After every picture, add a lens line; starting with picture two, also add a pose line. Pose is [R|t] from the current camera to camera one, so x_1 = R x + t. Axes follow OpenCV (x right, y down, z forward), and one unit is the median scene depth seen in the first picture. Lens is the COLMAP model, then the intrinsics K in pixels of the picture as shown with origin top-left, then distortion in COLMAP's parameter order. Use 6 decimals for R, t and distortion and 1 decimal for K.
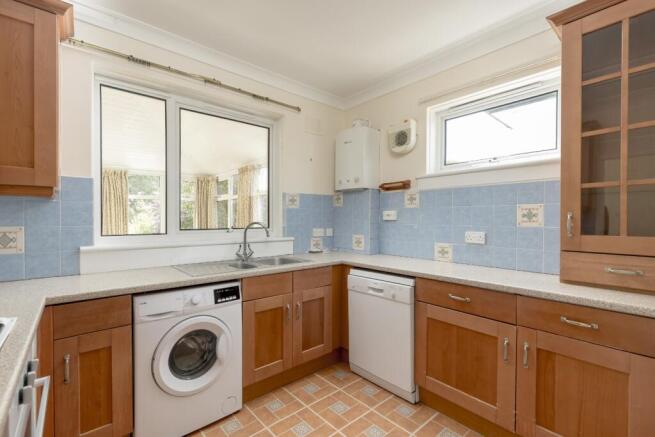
lens RADIAL K [[294.4, 0, 328.5], [0, 294.4, 219.6], [0, 0, 1]] dist [0.002126, 0.000604]
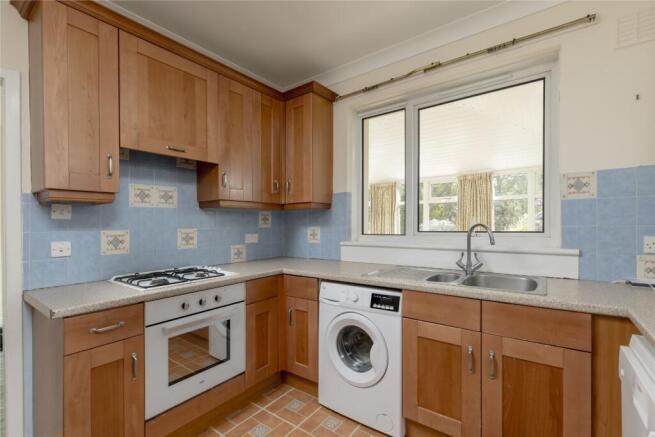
lens RADIAL K [[294.4, 0, 328.9], [0, 294.4, 222.0], [0, 0, 1]] dist [0.002126, 0.000604]
pose [[0.209846, -0.006731, -0.977711, 0.489322], [0.012017, 0.999919, -0.004305, 0.004231], [0.977661, -0.010846, 0.209910, 0.592541]]
